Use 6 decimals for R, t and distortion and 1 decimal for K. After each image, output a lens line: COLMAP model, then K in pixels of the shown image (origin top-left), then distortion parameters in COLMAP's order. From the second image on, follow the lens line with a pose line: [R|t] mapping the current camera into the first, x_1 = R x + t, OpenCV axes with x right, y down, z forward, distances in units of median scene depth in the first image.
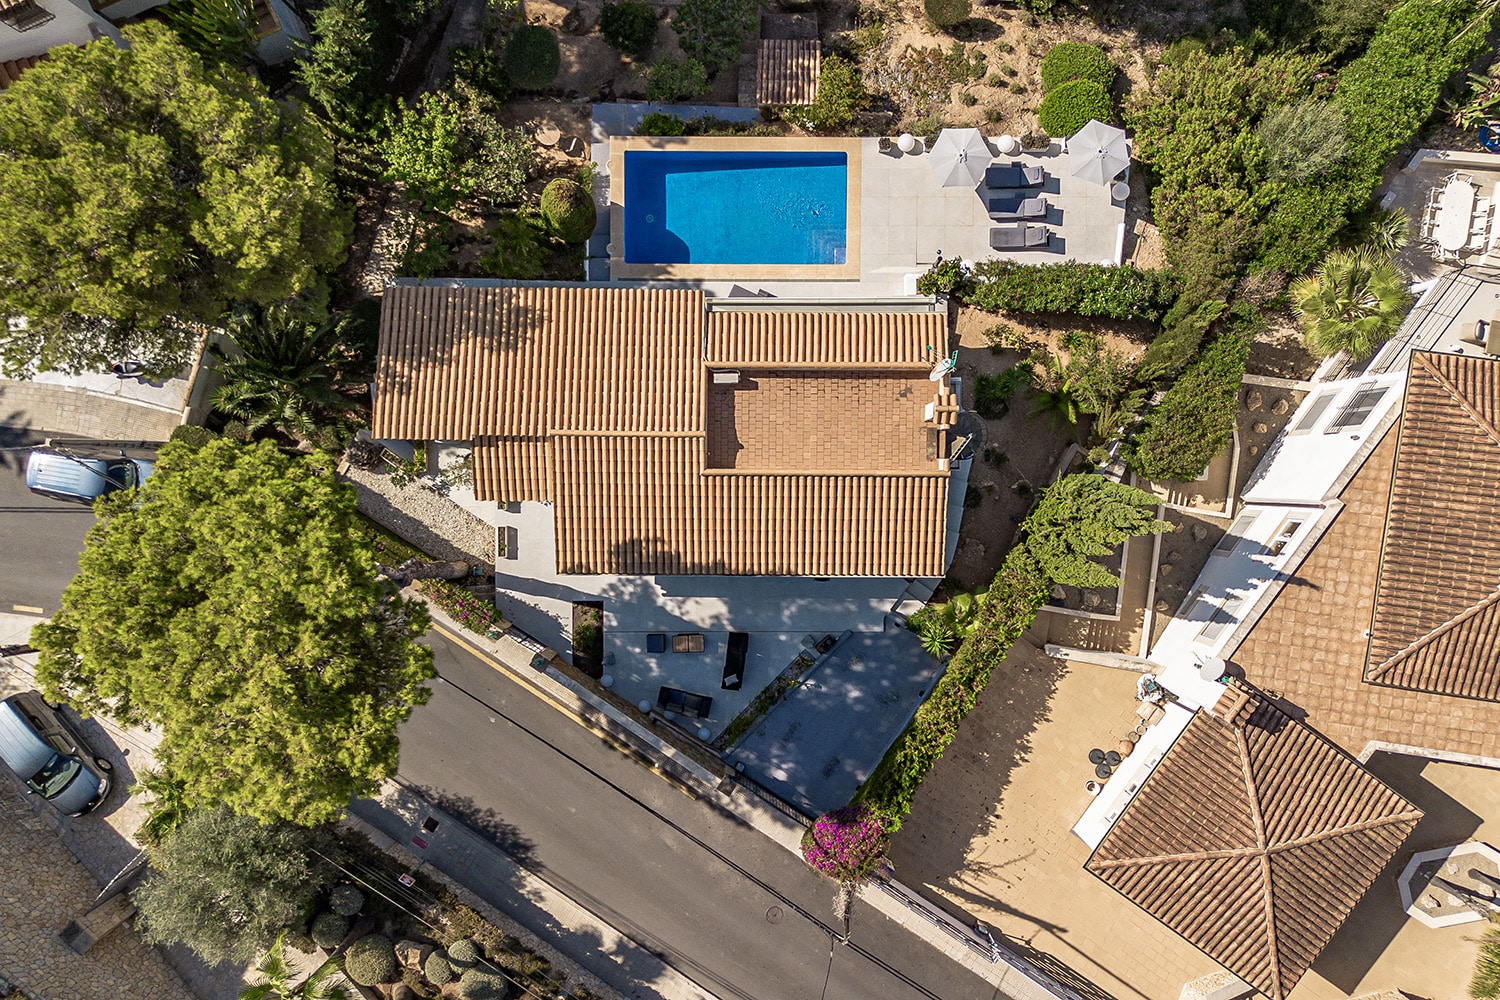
lens RADIAL K [[1293.3, 0, 779.5], [0, 1293.3, 567.7], [0, 0, 1]] dist [0.074923, -0.087359]
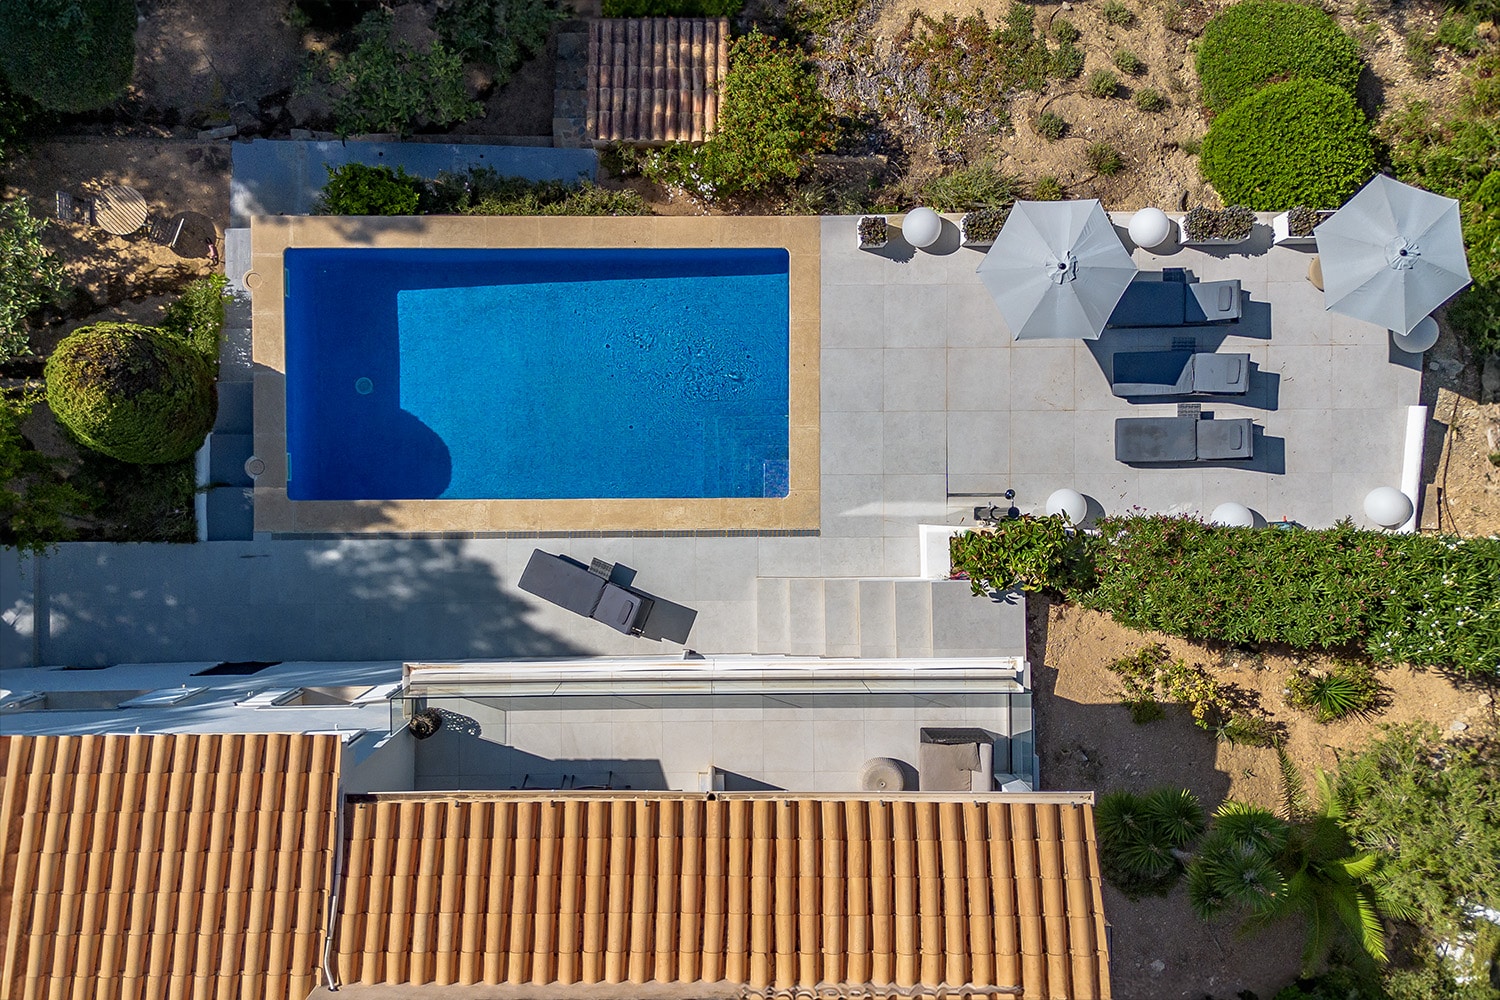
lens RADIAL K [[1128.3, 0, 750.0], [0, 1128.3, 500.0], [0, 0, 1]] dist [0.043210, -0.008021]
pose [[0.999956, -0.009362, 0.000047, 0.037664], [0.009362, 0.999943, -0.005182, -0.229589], [0.000001, 0.005182, 0.999987, 0.609932]]
